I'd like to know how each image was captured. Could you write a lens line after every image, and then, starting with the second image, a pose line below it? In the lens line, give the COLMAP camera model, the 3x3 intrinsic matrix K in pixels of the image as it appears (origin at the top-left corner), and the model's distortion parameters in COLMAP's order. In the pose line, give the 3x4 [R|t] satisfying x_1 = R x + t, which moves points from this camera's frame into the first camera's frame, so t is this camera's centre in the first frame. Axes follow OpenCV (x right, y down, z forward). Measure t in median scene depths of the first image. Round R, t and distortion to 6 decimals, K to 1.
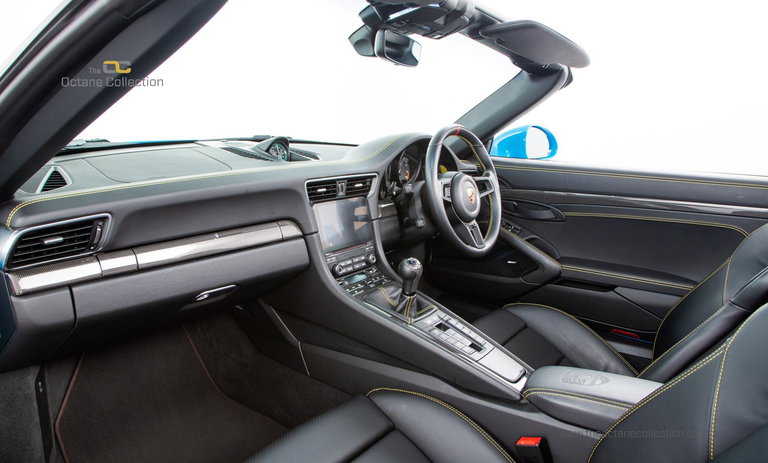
lens RADIAL K [[530.0, 0, 385.0], [0, 530.0, 219.8], [0, 0, 1]] dist [-0.069934, -0.000201]
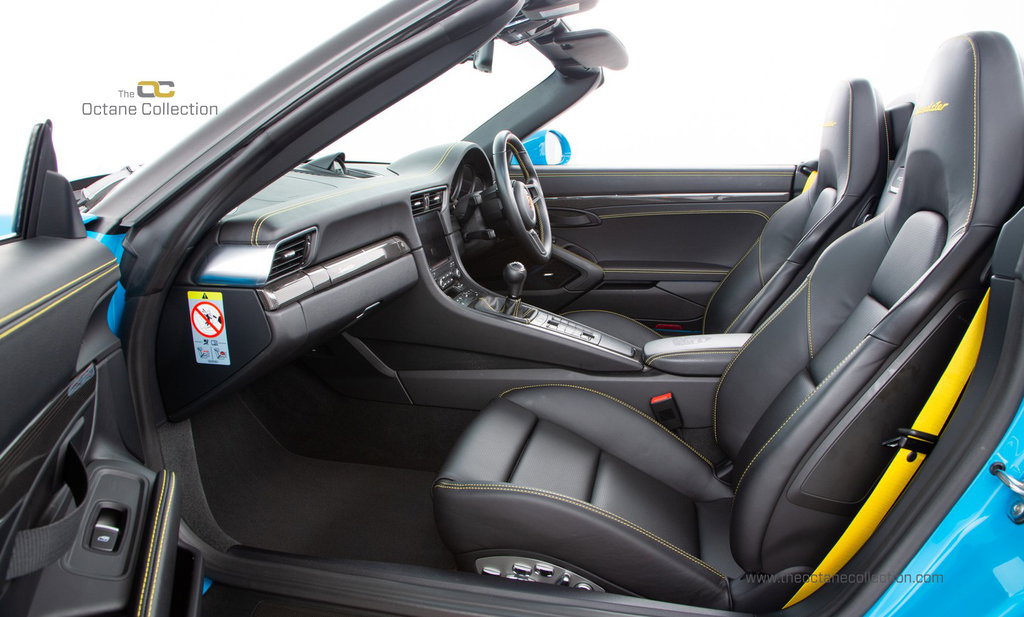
lens RADIAL K [[739.9, 0, 486.7], [0, 739.9, 309.9], [0, 0, 1]] dist [-0.077036, -0.002196]
pose [[0.926984, -0.128611, 0.352363, -0.465728], [0.111222, 0.991380, 0.069250, 0.052790], [-0.358232, -0.025003, 0.933298, -0.284236]]
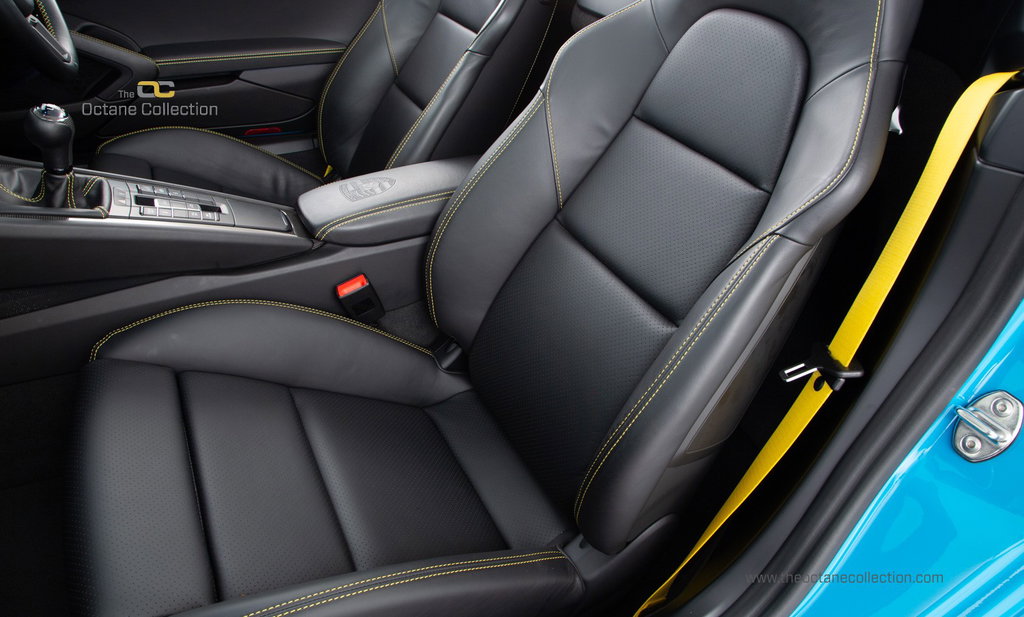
lens RADIAL K [[706.6, 0, 513.3], [0, 706.6, 292.9], [0, 0, 1]] dist [-0.069934, -0.000201]
pose [[0.458109, -0.475104, 0.751274, -0.306615], [0.100333, 0.867413, 0.487369, -0.045872], [-0.883216, -0.147890, 0.445038, 0.222535]]
